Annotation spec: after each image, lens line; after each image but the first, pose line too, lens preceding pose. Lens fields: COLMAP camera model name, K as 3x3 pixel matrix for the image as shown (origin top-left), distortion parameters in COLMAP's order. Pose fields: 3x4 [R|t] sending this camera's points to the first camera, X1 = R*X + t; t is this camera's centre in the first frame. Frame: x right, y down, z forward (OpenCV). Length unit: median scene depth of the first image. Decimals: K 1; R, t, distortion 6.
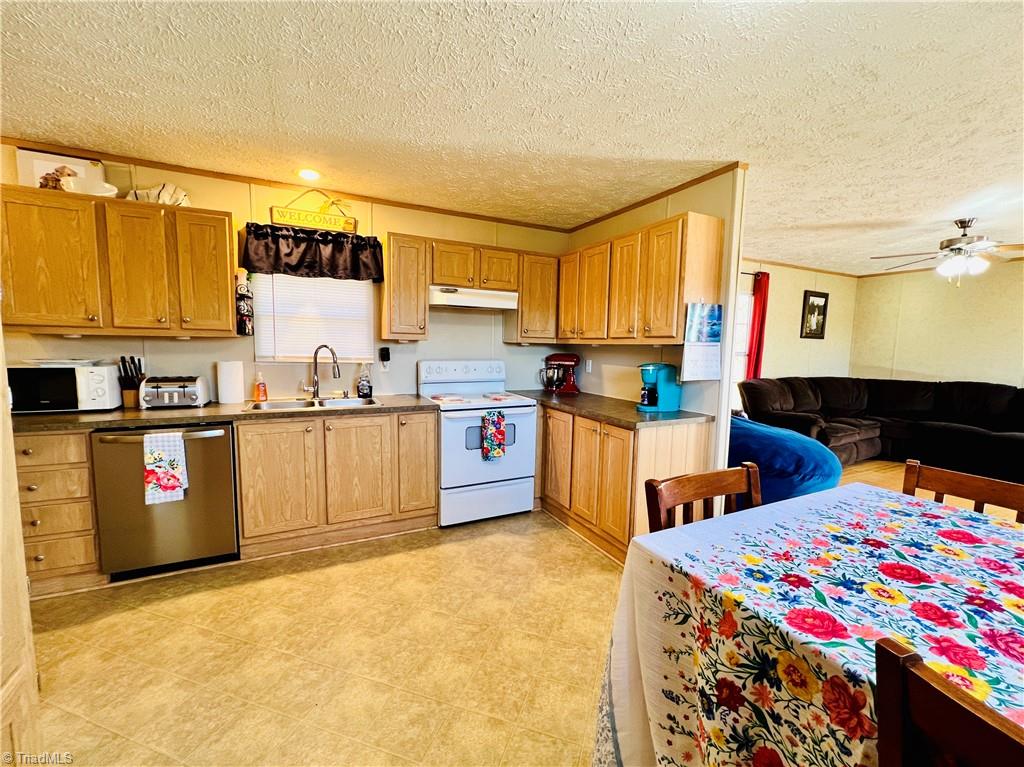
lens RADIAL K [[424.4, 0, 509.0], [0, 424.4, 384.1], [0, 0, 1]] dist [0.000158, 0.000015]
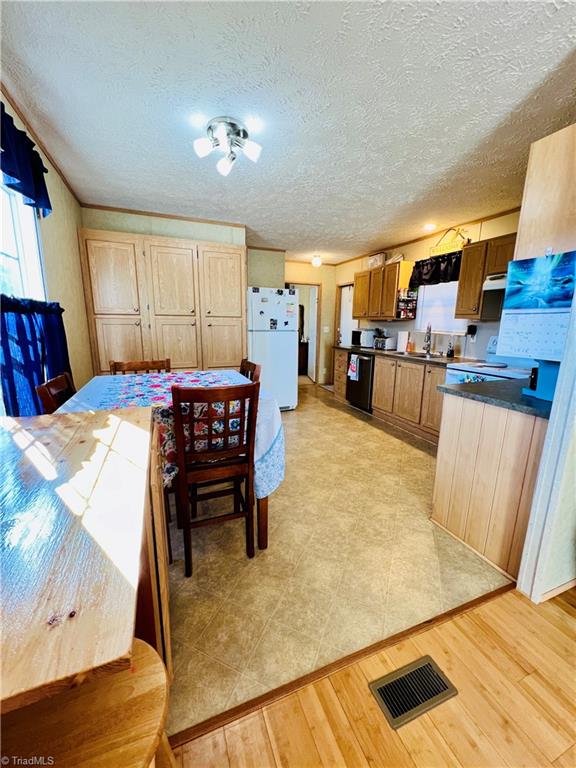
lens RADIAL K [[307.9, 0, 286.1], [0, 307.9, 382.7], [0, 0, 1]] dist [0.000204, 0.000073]
pose [[-0.079206, 0.174263, -0.981508, 0.877644], [-0.112440, 0.976757, 0.182493, -0.016395], [0.990497, 0.124815, -0.057771, 0.498533]]
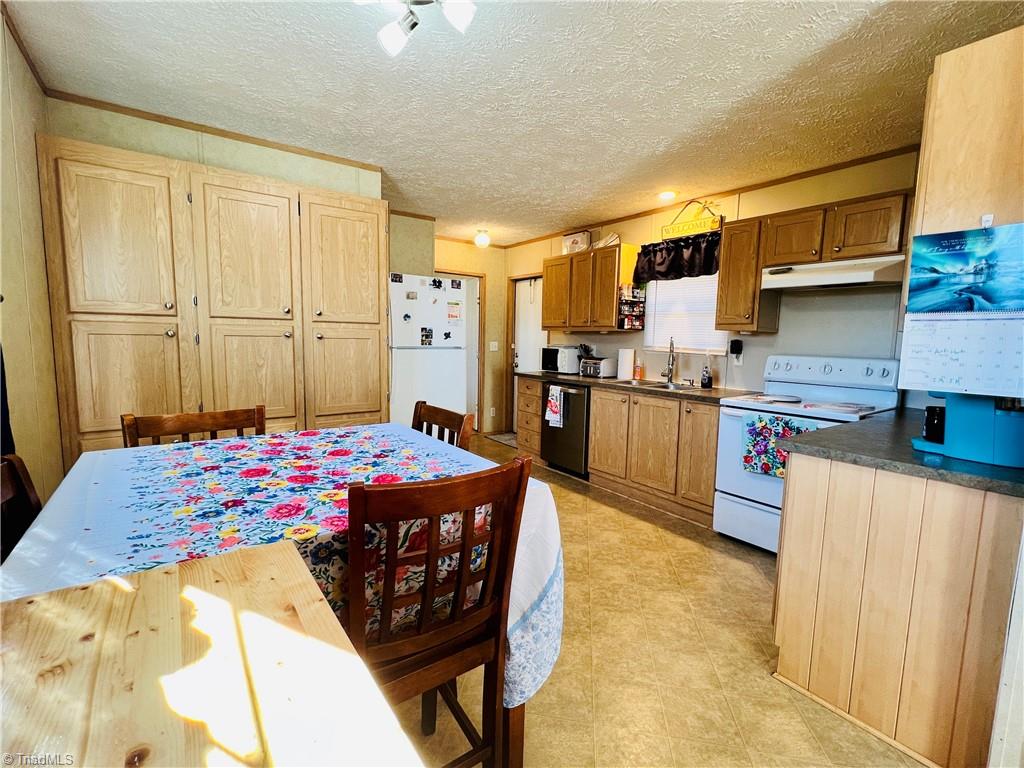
lens RADIAL K [[465.9, 0, 508.7], [0, 465.9, 384.6], [0, 0, 1]] dist [-0.000755, 0.000261]
pose [[0.160462, 0.085727, -0.983312, 0.728437], [-0.114447, 0.991118, 0.067731, 0.002532], [0.980385, 0.101668, 0.168848, 0.349431]]
